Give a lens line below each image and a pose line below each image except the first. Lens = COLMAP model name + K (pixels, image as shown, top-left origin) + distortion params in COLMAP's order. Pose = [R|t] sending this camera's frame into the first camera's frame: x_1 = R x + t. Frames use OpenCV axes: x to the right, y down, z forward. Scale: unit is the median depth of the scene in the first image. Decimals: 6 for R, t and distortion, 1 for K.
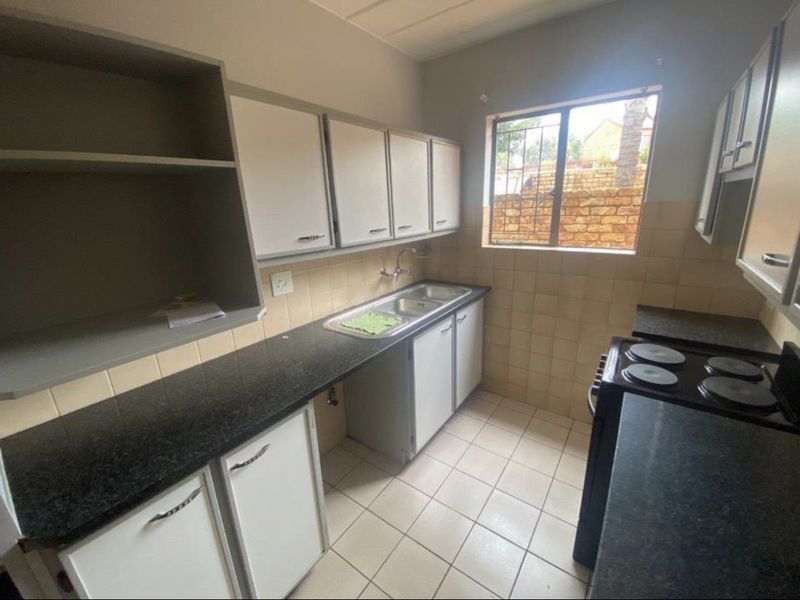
lens RADIAL K [[325.2, 0, 404.9], [0, 325.2, 294.8], [0, 0, 1]] dist [-0.013127, -0.006484]
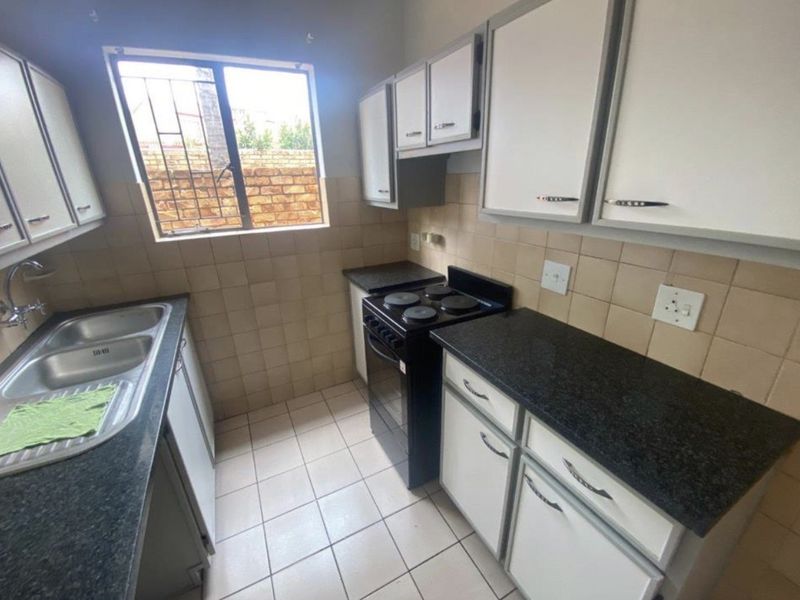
lens RADIAL K [[325.2, 0, 405.5], [0, 325.2, 301.2], [0, 0, 1]] dist [-0.013127, -0.006484]
pose [[0.440994, -0.296829, 0.847005, -0.205527], [0.248752, 0.947179, 0.202422, -0.044111], [-0.862350, 0.121427, 0.491537, 0.274595]]
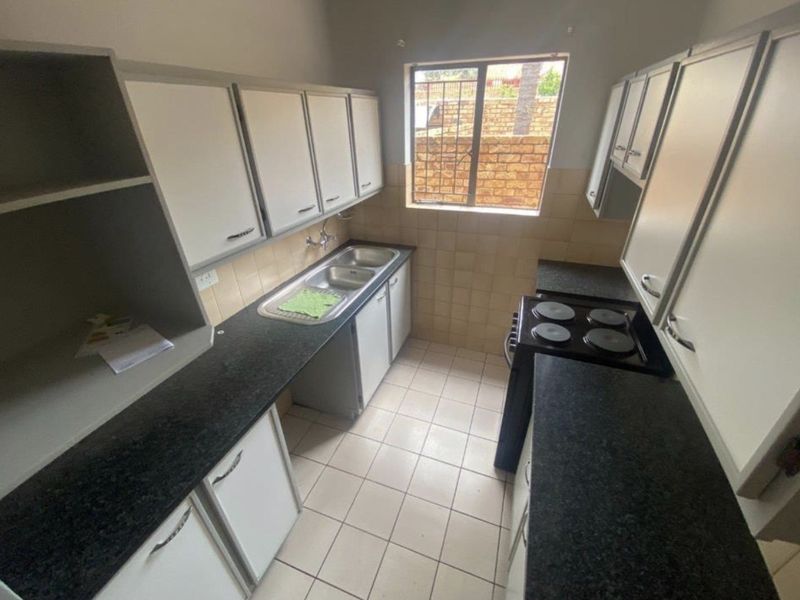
lens RADIAL K [[325.2, 0, 404.6], [0, 325.2, 301.0], [0, 0, 1]] dist [-0.013127, -0.006484]
pose [[0.962214, -0.112458, 0.247988, -0.067453], [0.054238, 0.971637, 0.230173, -0.129670], [-0.266839, -0.208025, 0.941022, -0.018302]]
